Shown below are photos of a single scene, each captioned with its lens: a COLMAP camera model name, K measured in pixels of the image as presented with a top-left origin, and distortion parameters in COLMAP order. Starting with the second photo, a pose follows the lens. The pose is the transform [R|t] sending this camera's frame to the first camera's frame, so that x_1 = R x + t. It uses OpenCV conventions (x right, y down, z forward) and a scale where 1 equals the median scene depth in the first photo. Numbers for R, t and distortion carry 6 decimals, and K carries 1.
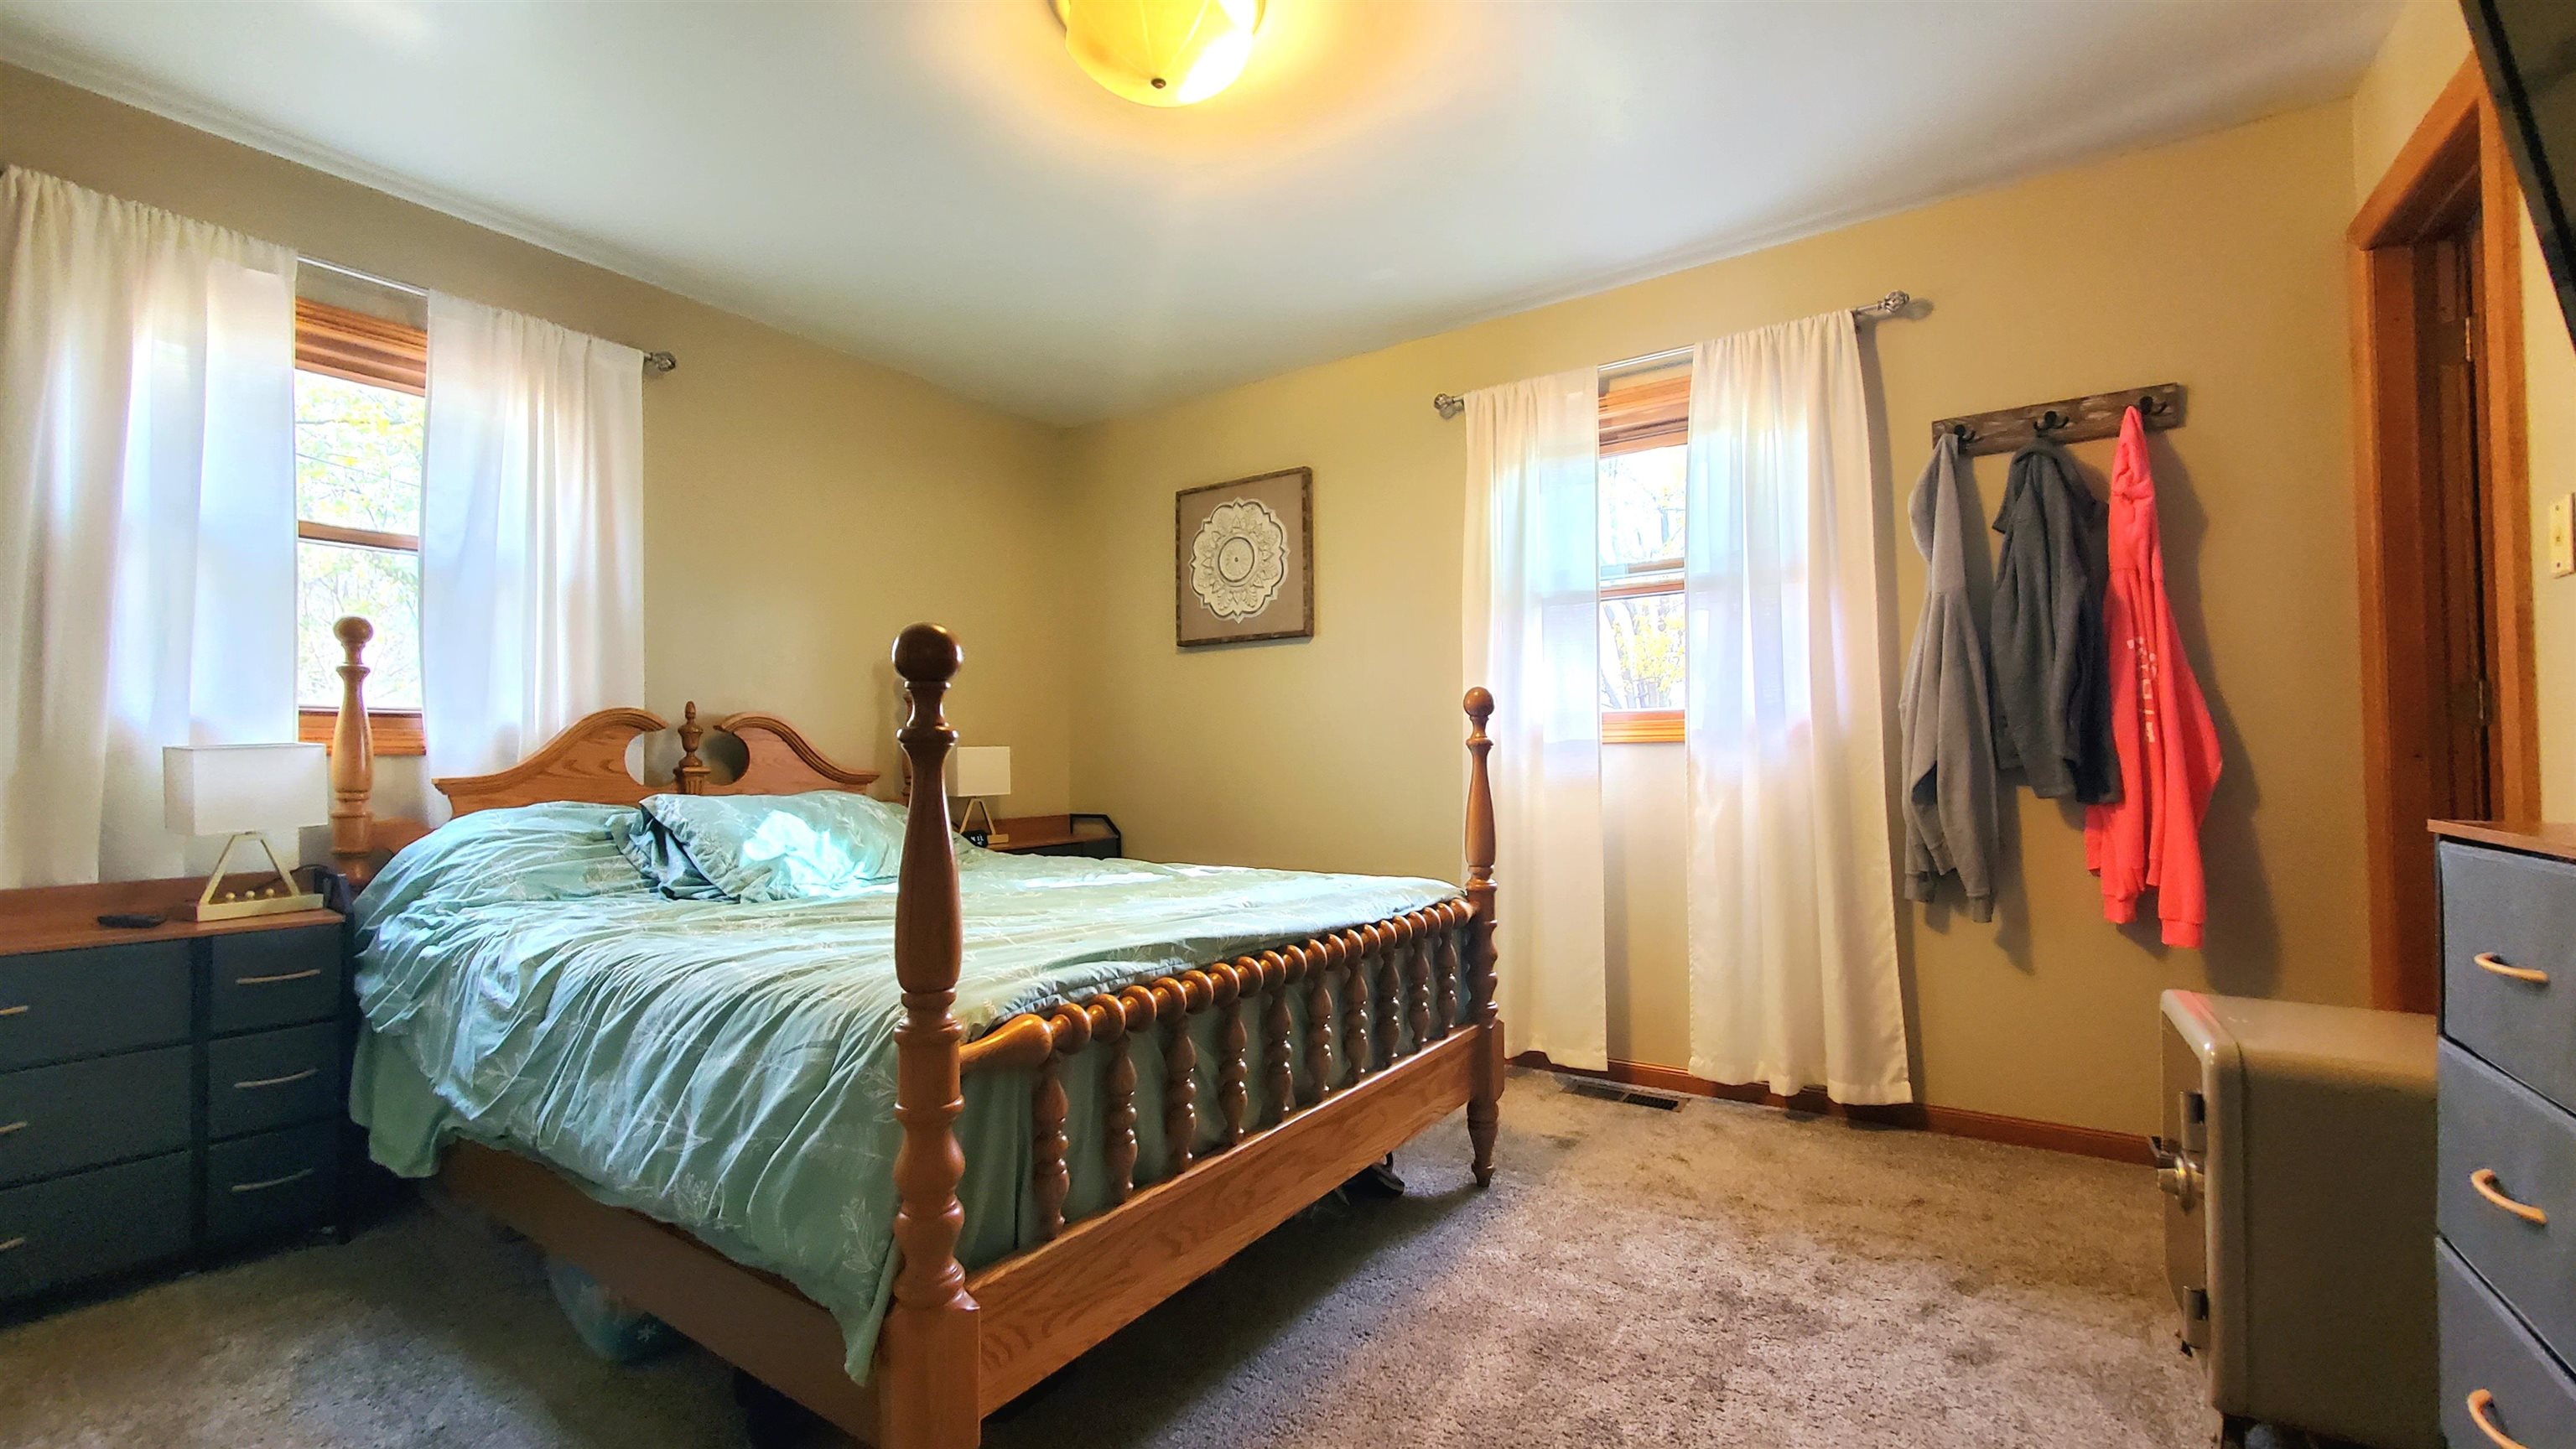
lens RADIAL K [[1062.4, 0, 1284.6], [0, 1062.4, 732.2], [0, 0, 1]] dist [0.001751, -0.001371]
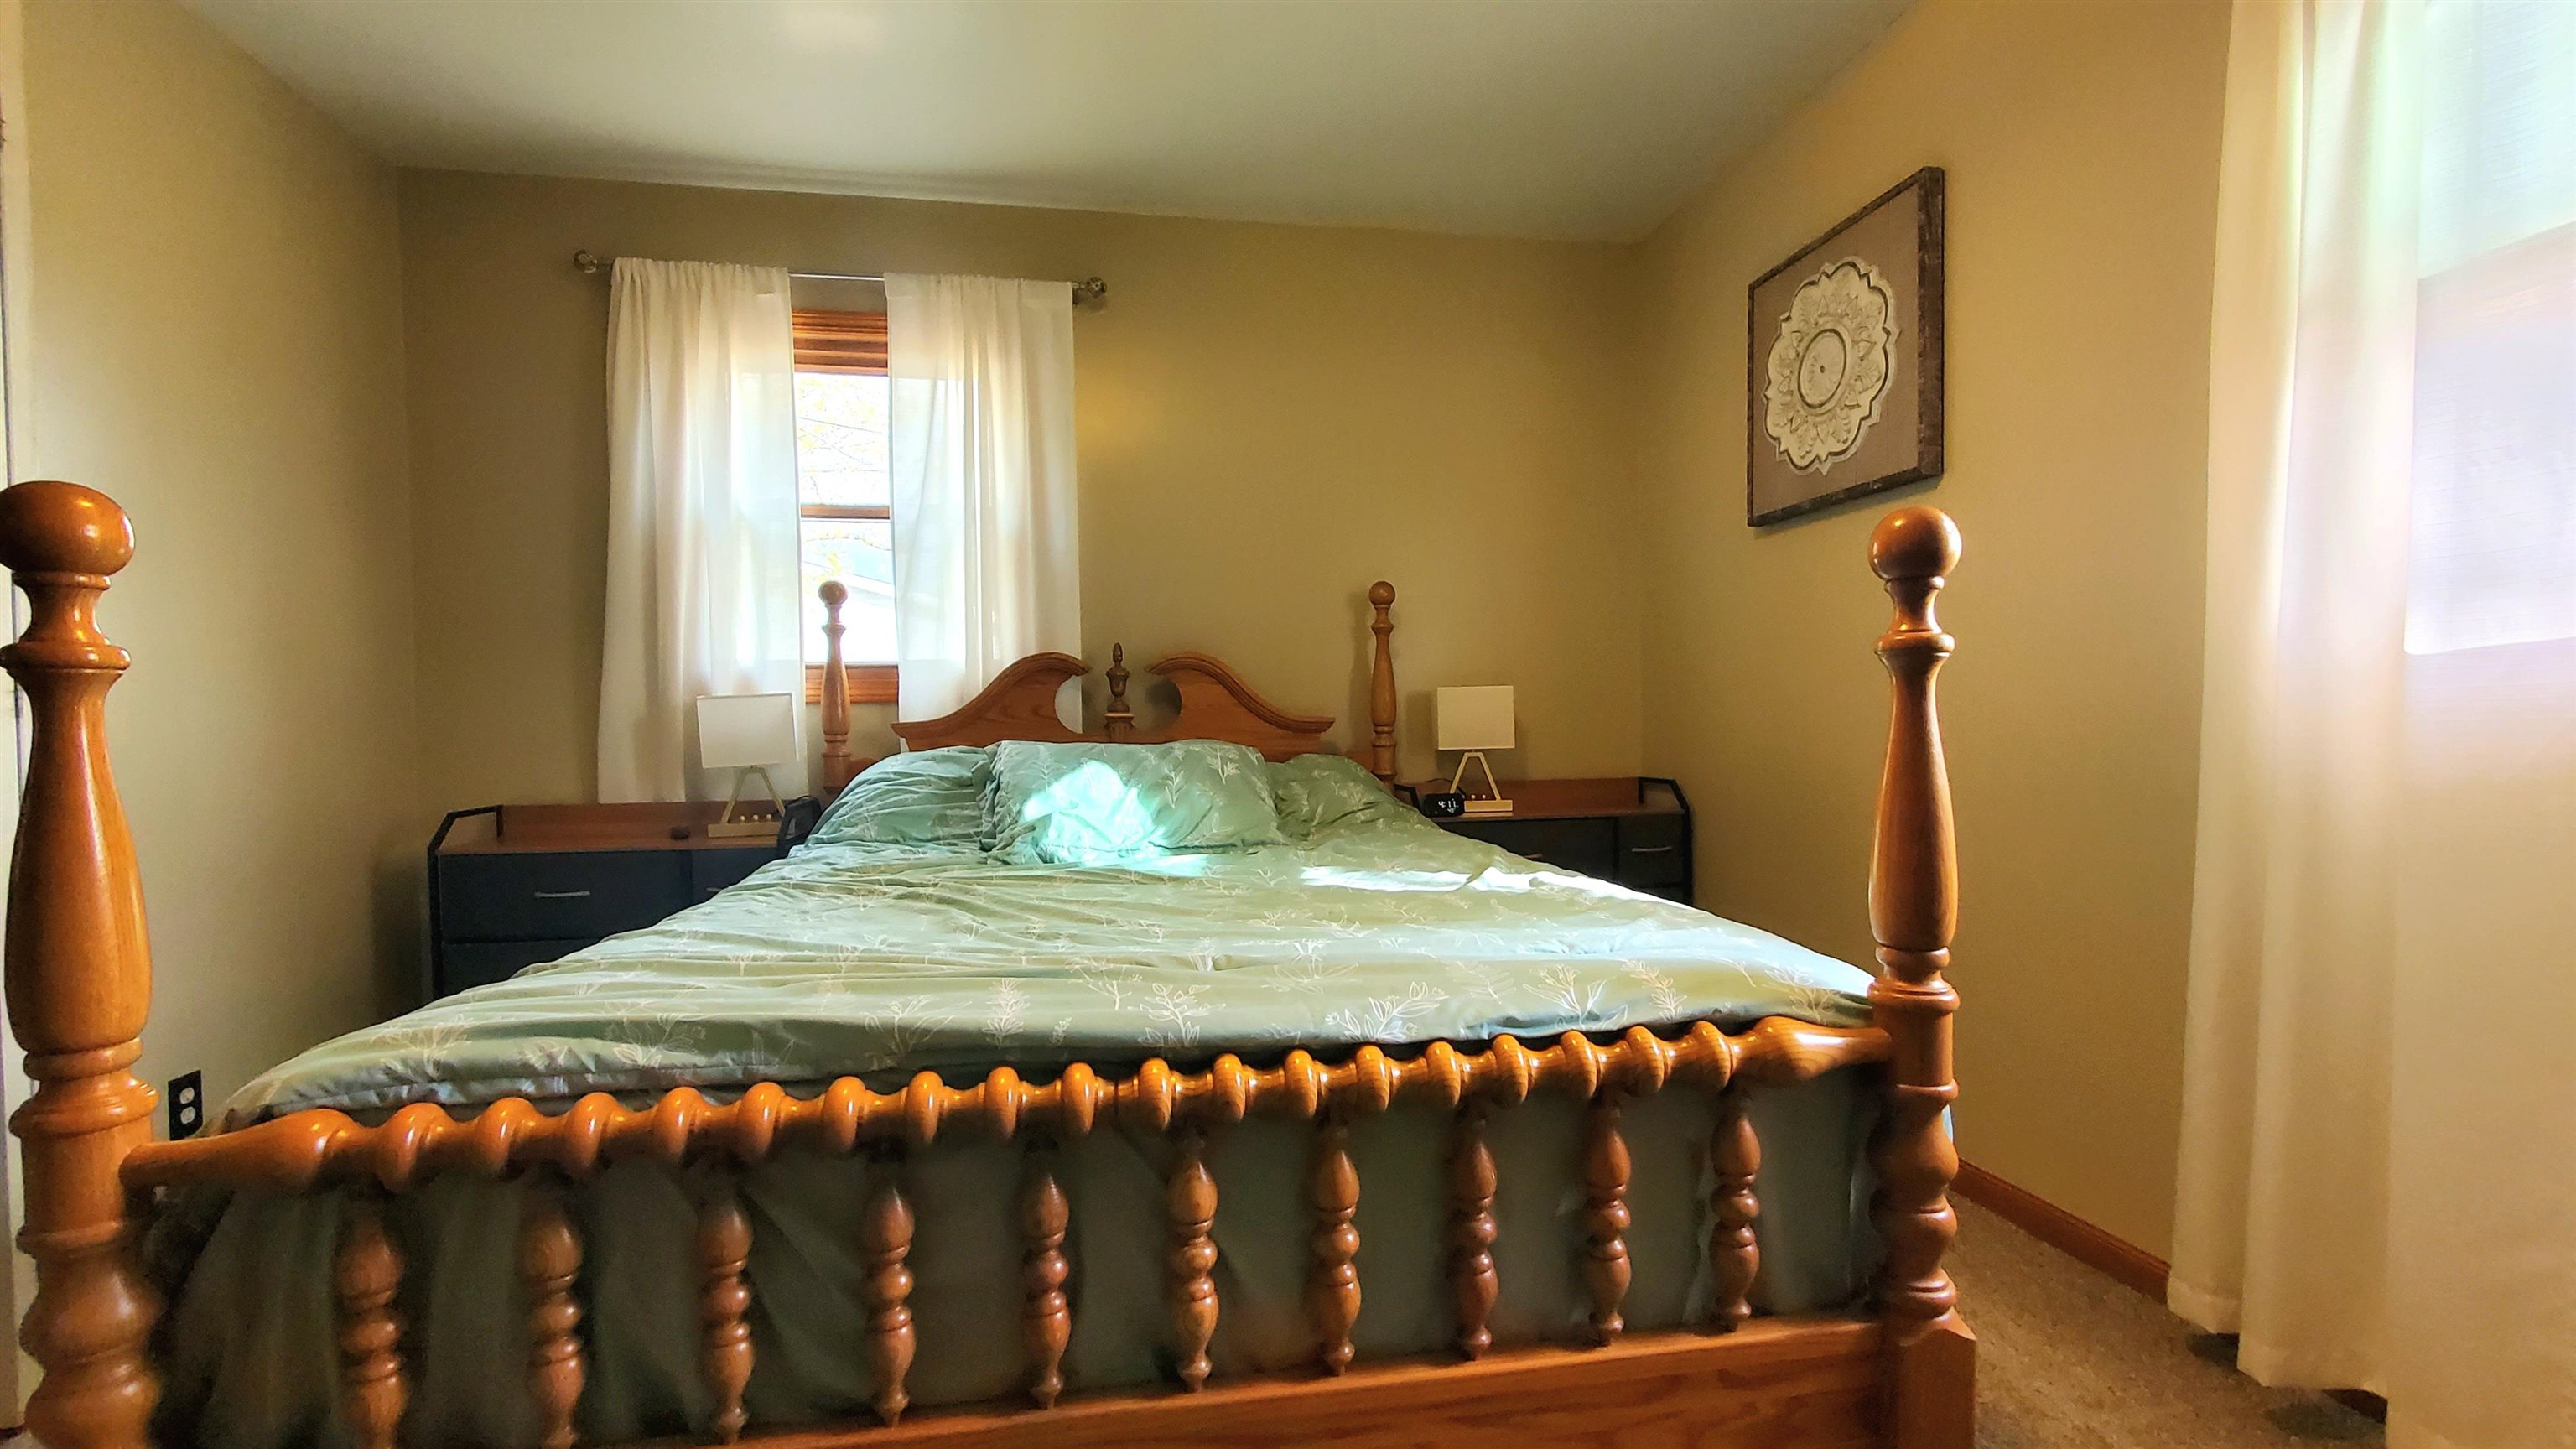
lens RADIAL K [[1114.1, 0, 1286.0], [0, 1114.1, 727.0], [0, 0, 1]] dist [0.018142, -0.000013]
pose [[0.684535, 0.007456, -0.728942, 0.303699], [0.024306, 0.999158, 0.033046, 0.018102], [0.728575, -0.040339, 0.683777, 0.477879]]
